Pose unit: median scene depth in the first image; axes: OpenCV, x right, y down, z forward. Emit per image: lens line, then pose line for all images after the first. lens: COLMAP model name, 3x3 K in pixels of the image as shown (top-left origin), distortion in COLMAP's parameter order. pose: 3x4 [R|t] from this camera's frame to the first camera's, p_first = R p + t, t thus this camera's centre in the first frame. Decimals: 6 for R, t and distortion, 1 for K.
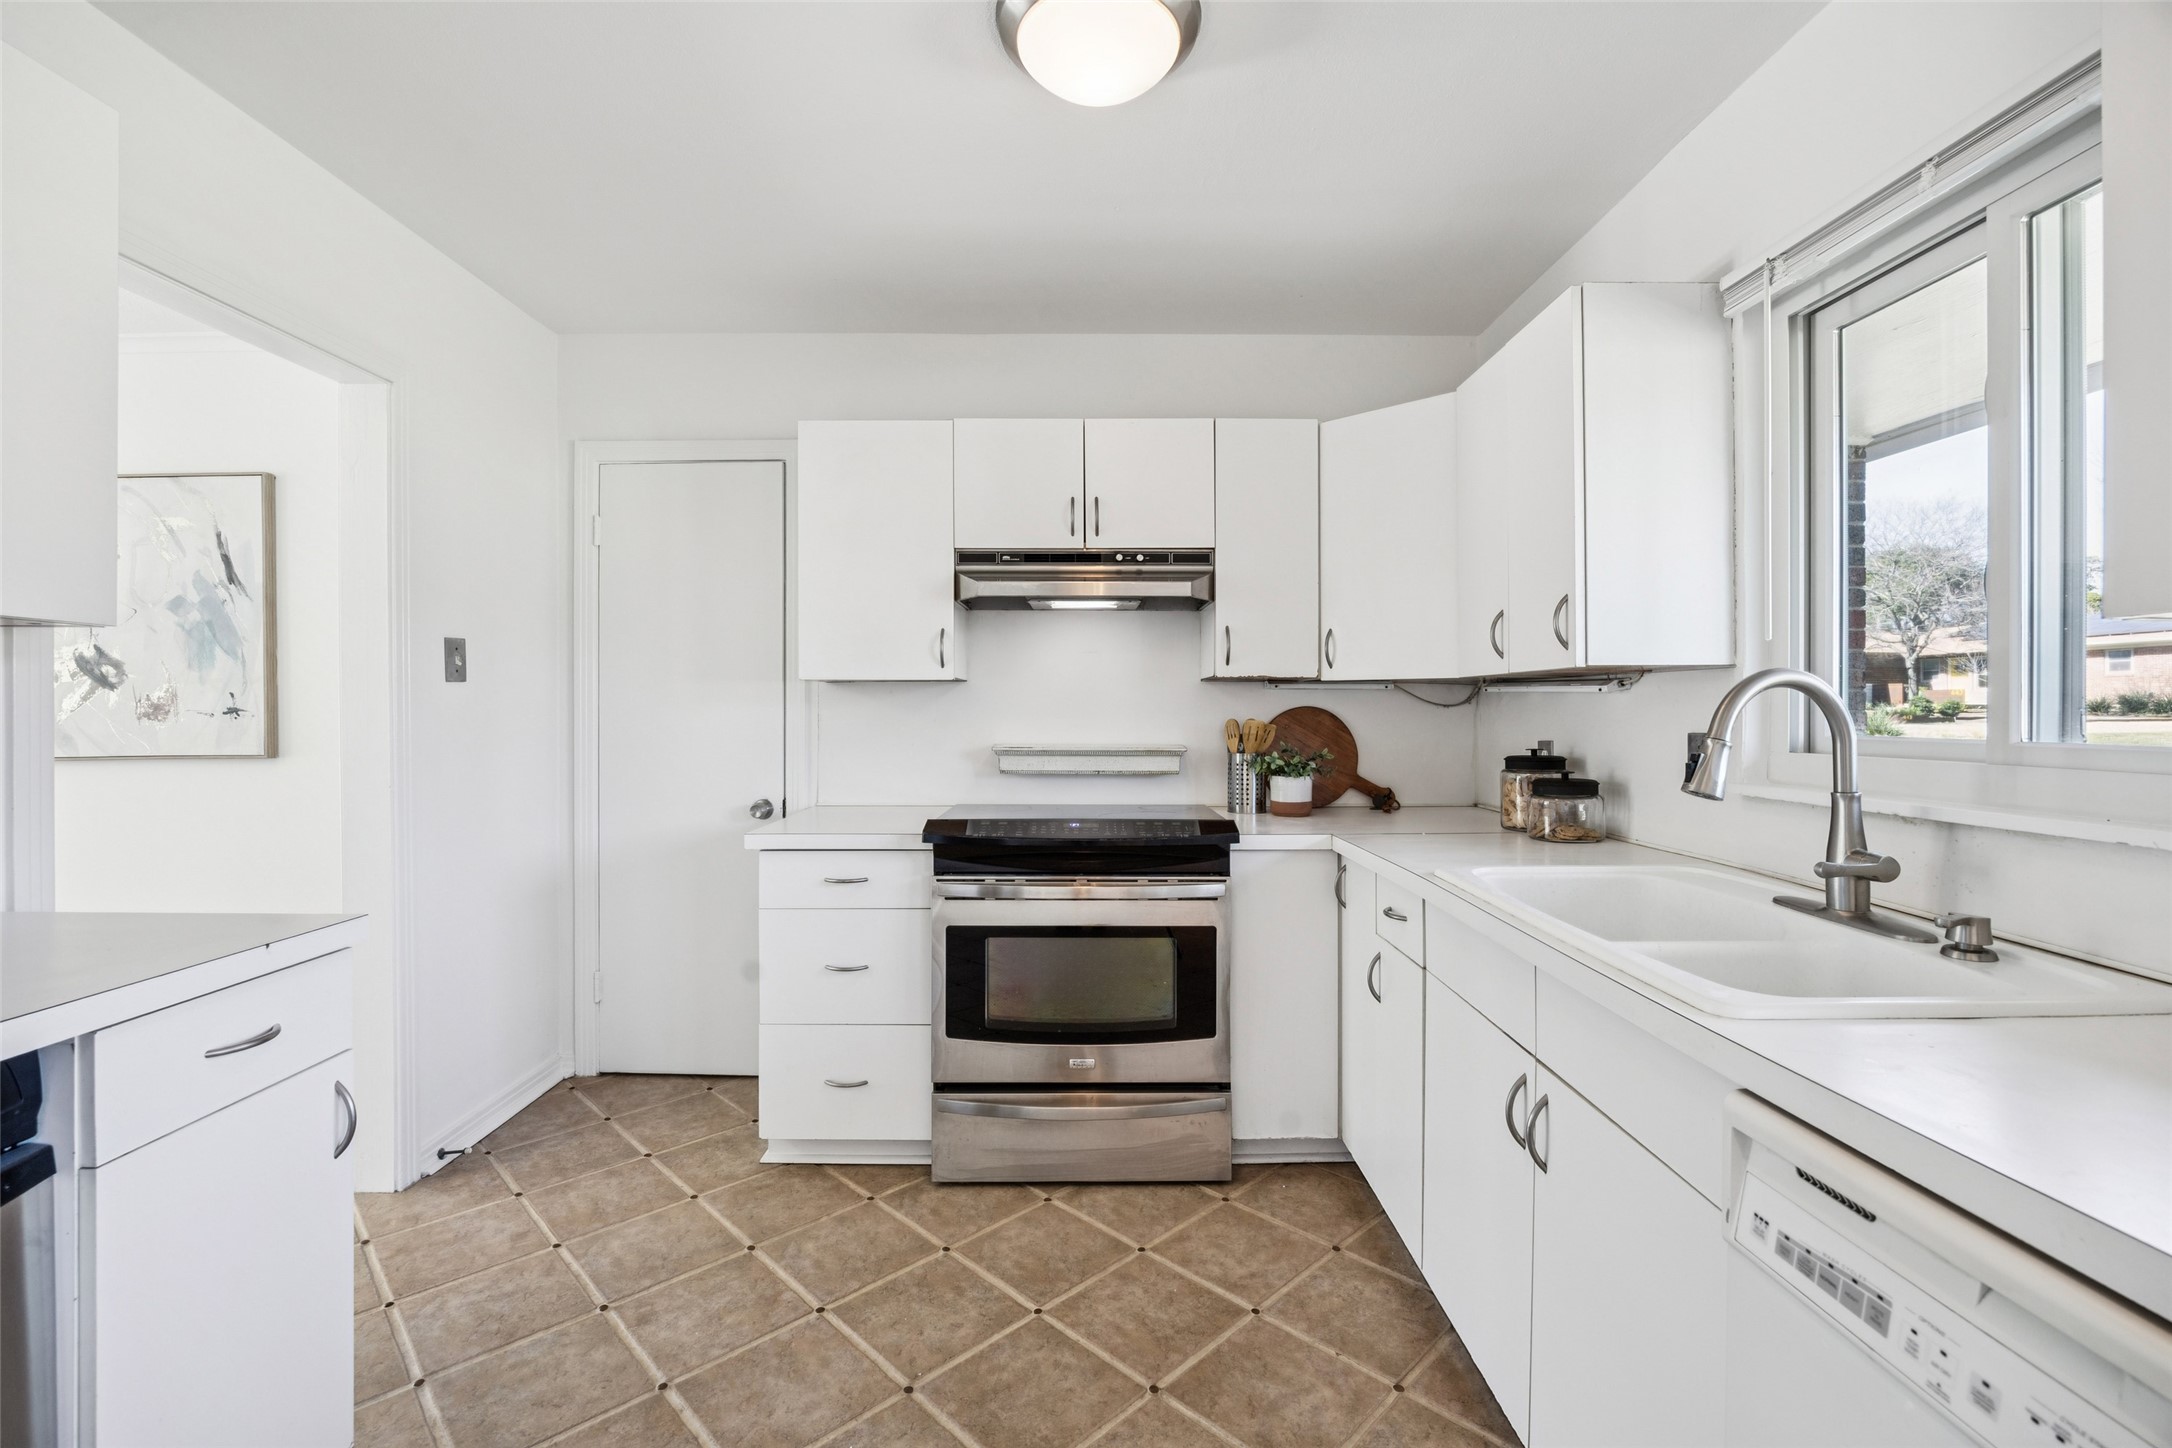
lens RADIAL K [[932.5, 0, 1089.1], [0, 932.5, 707.0], [0, 0, 1]] dist [-0.025368, 0.007205]
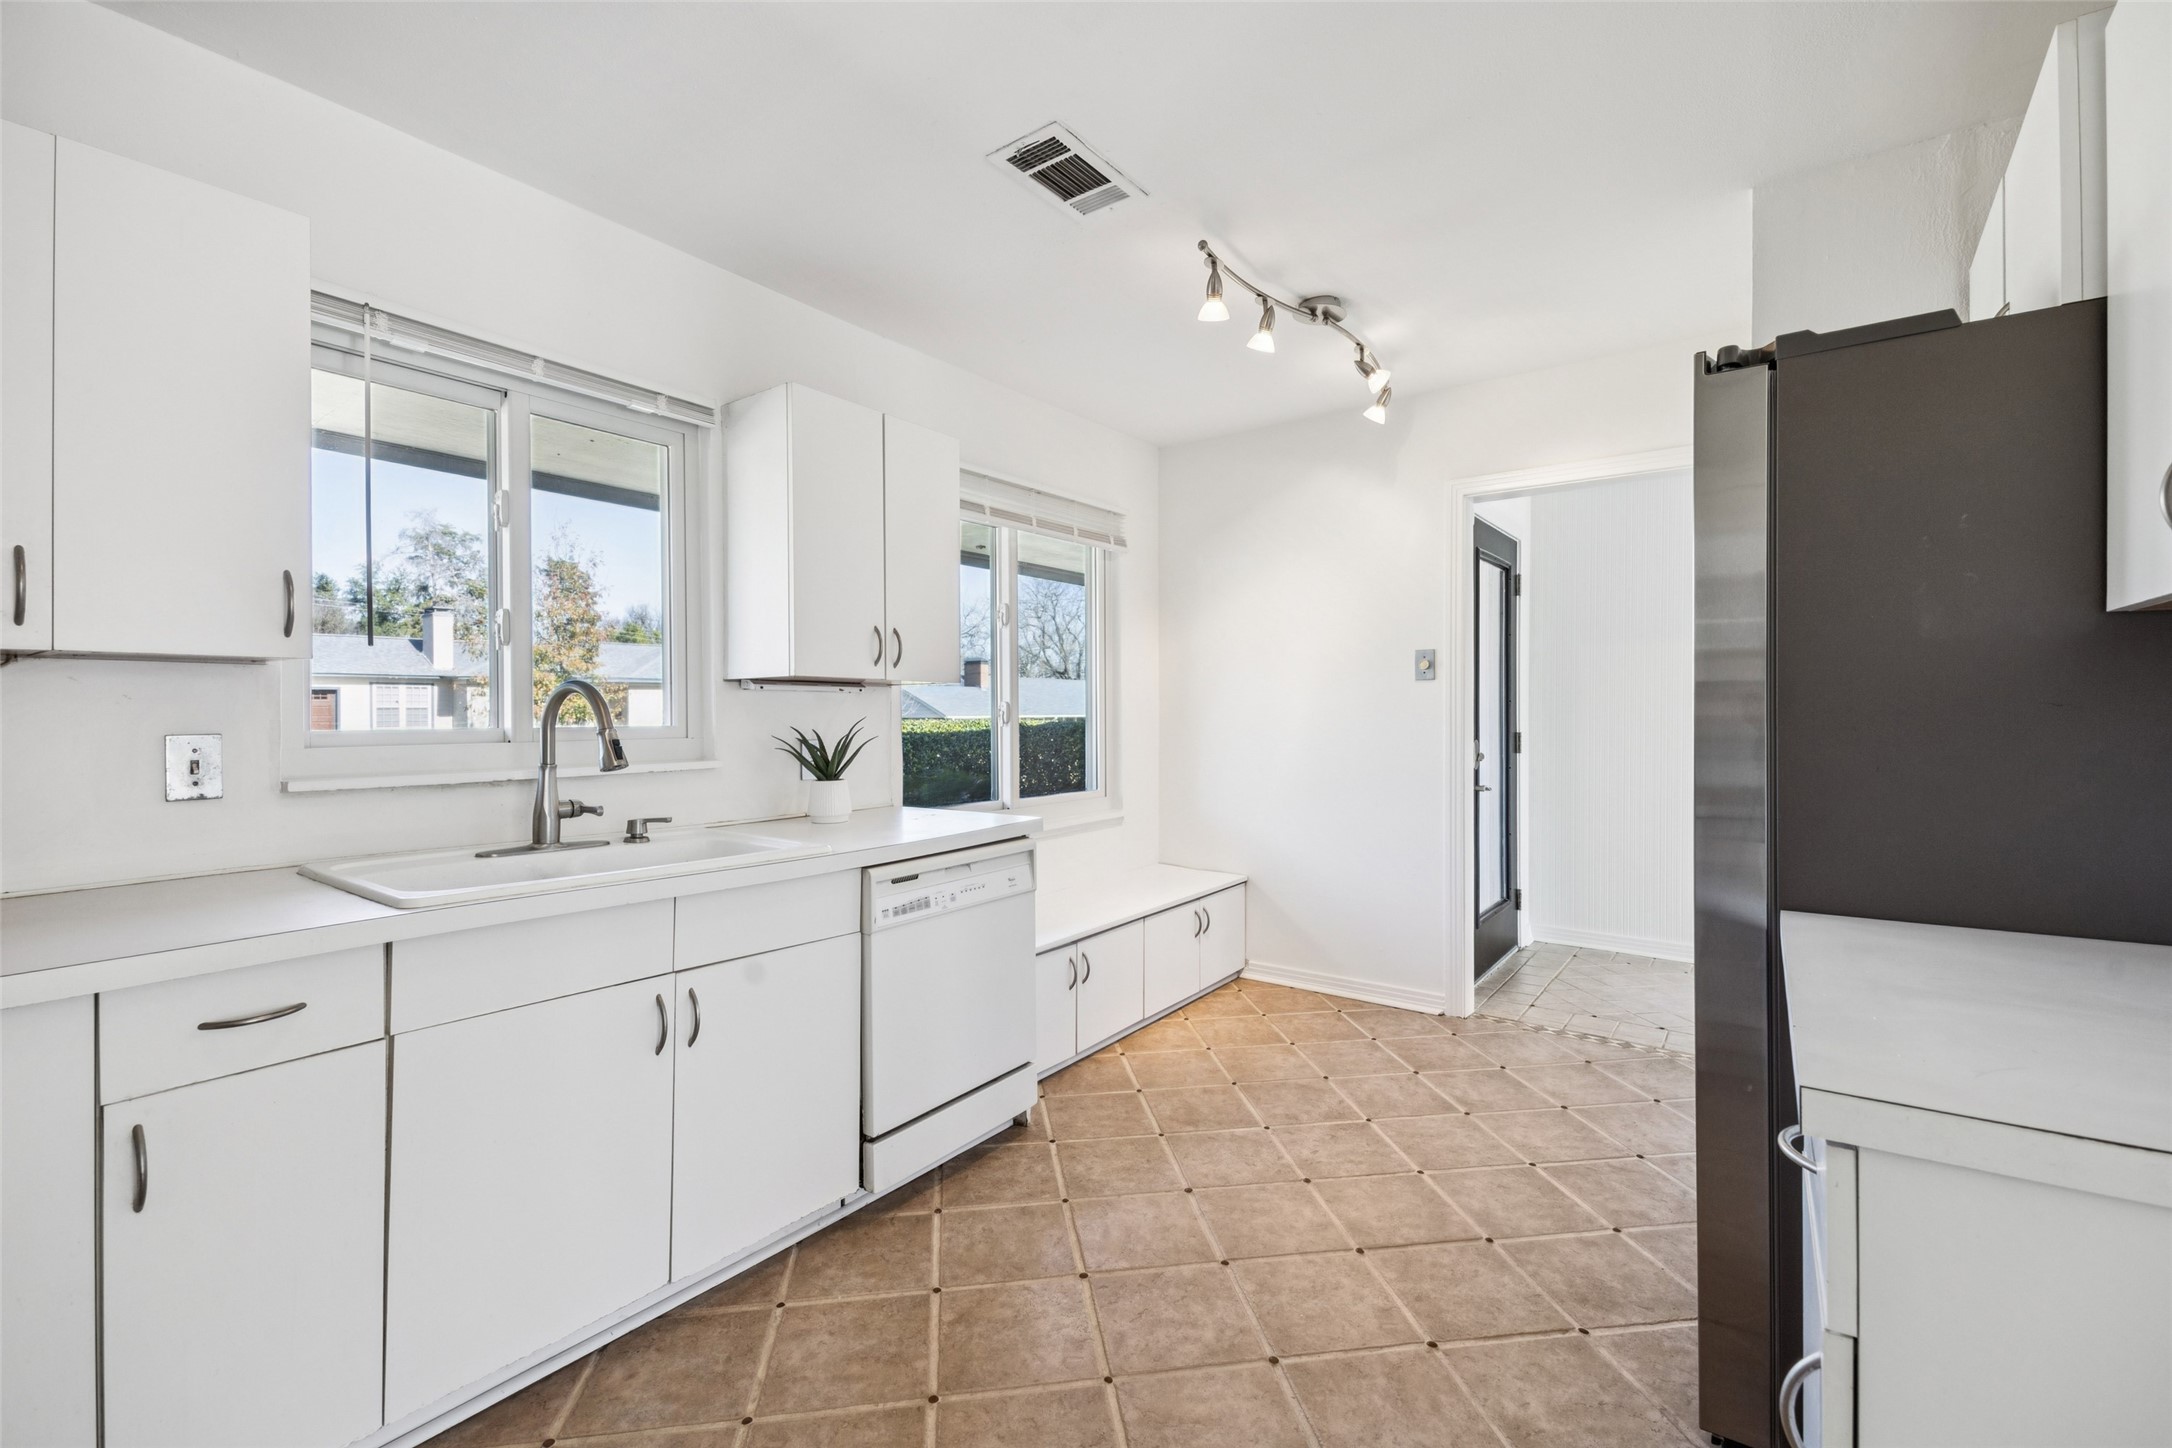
lens RADIAL K [[920.2, 0, 1081.5], [0, 920.2, 709.5], [0, 0, 1]] dist [0.014652, -0.000469]
pose [[-0.791244, -0.001442, 0.611499, -0.453215], [-0.002043, 0.999998, -0.000285, 0.000915], [-0.611498, -0.001475, -0.791245, 0.972732]]
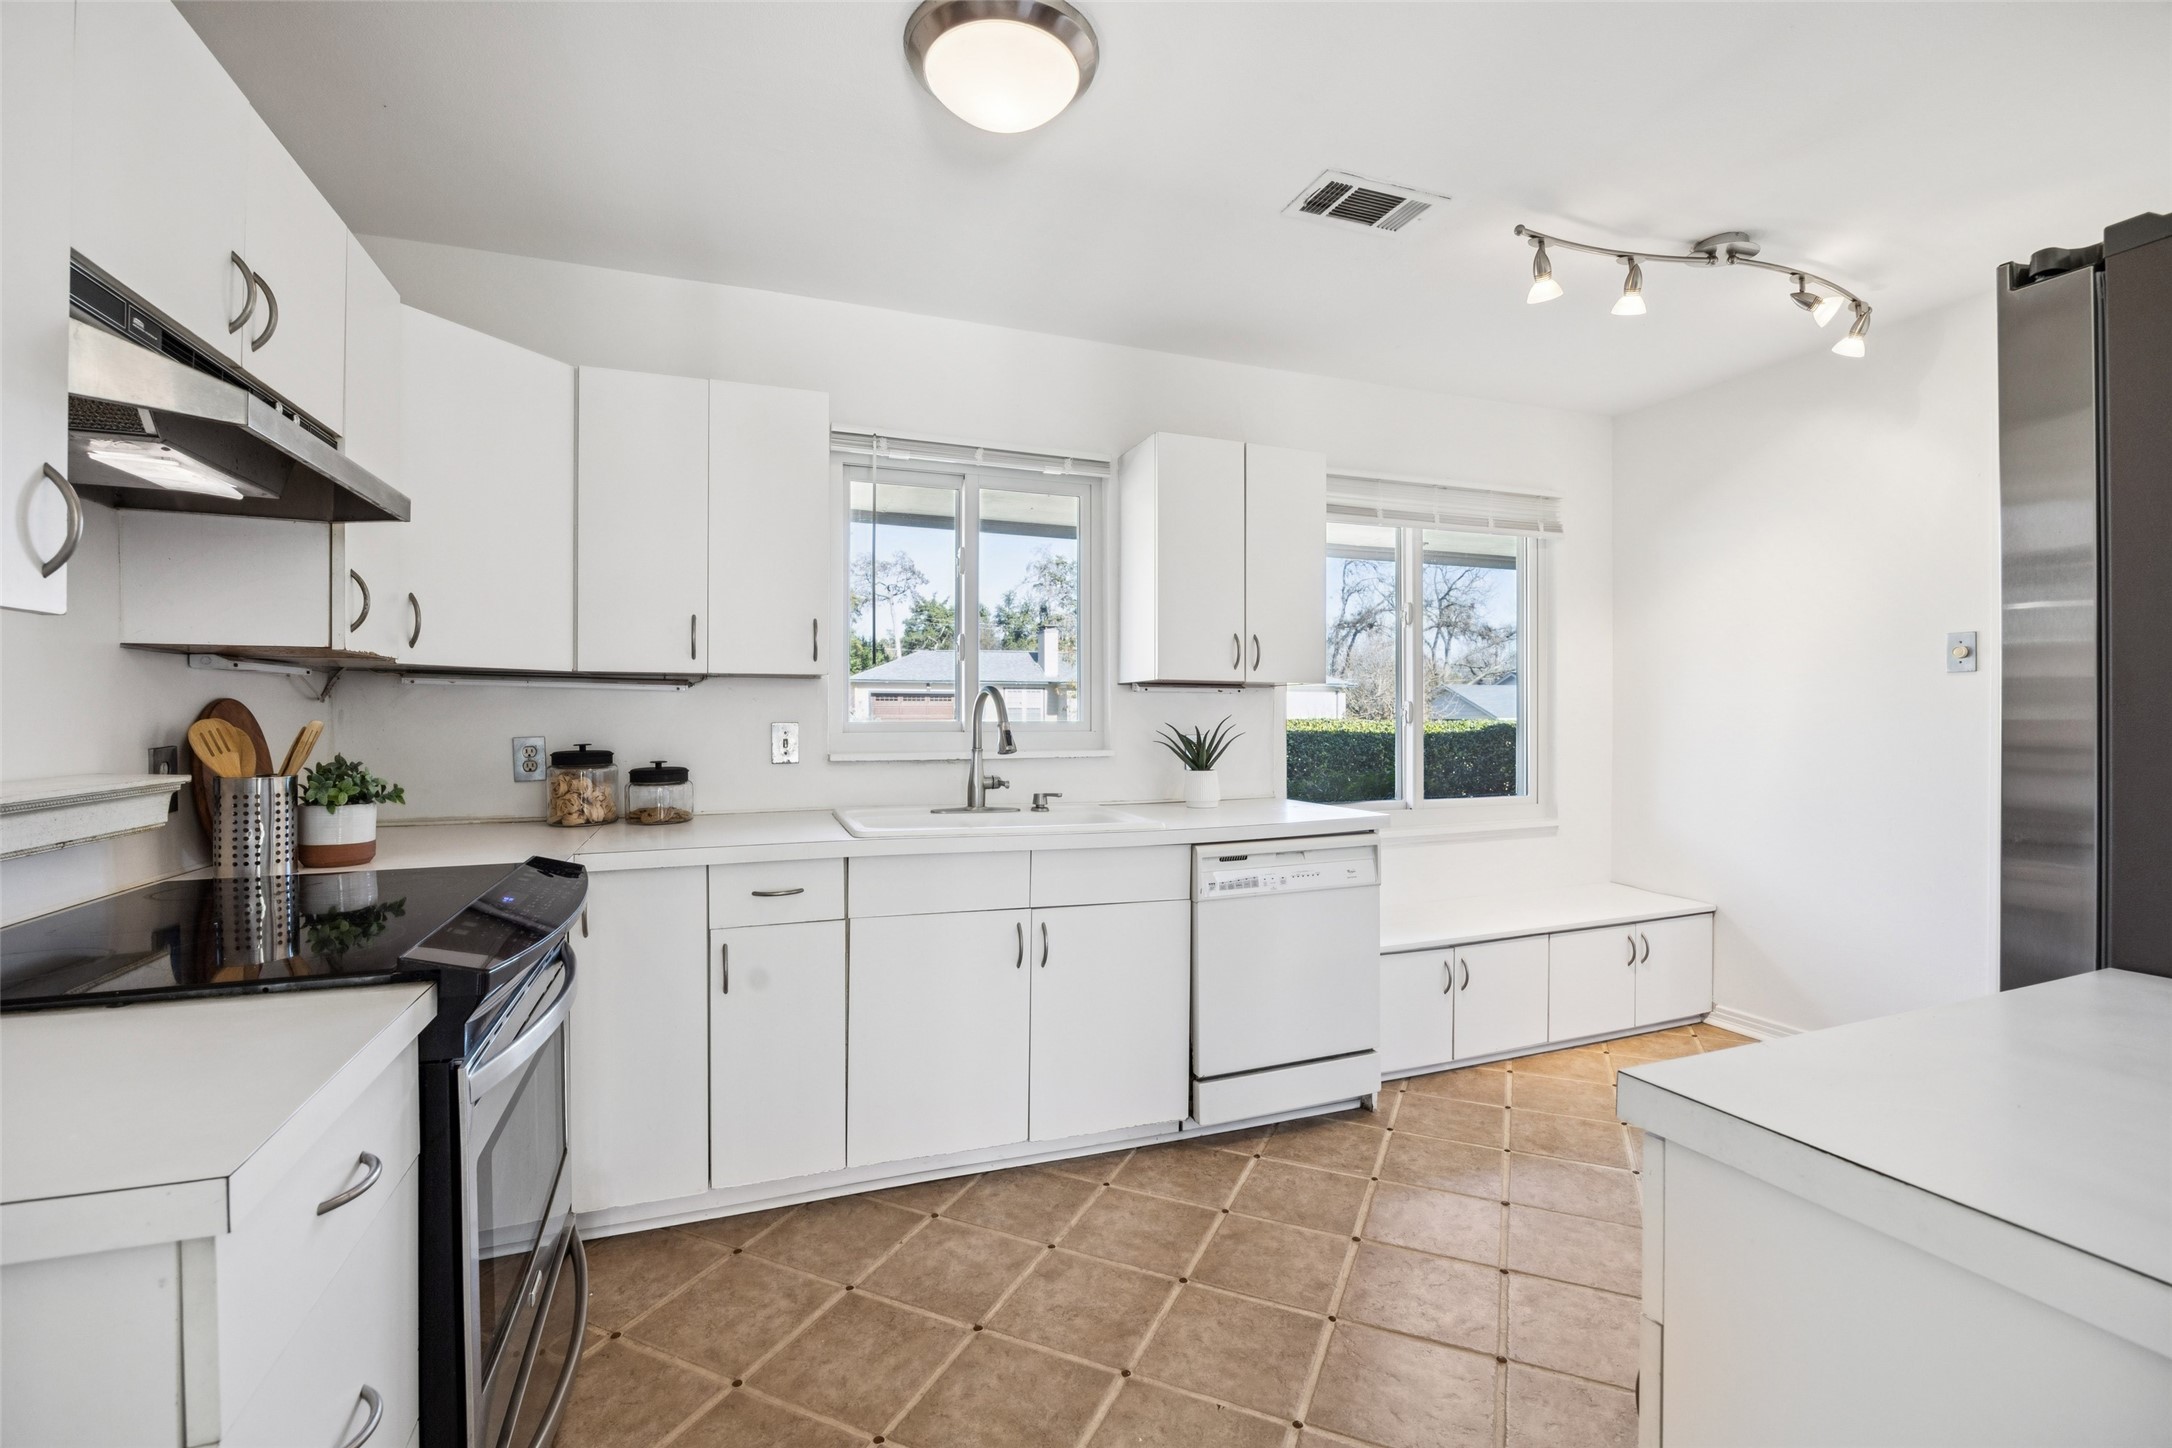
lens RADIAL K [[932.5, 0, 1089.1], [0, 932.5, 707.0], [0, 0, 1]] dist [-0.025368, 0.007205]
pose [[-0.338932, -0.000157, 0.940811, -0.690733], [-0.004779, 0.999987, -0.001554, 0.001736], [-0.940799, -0.005023, -0.338928, 0.858079]]
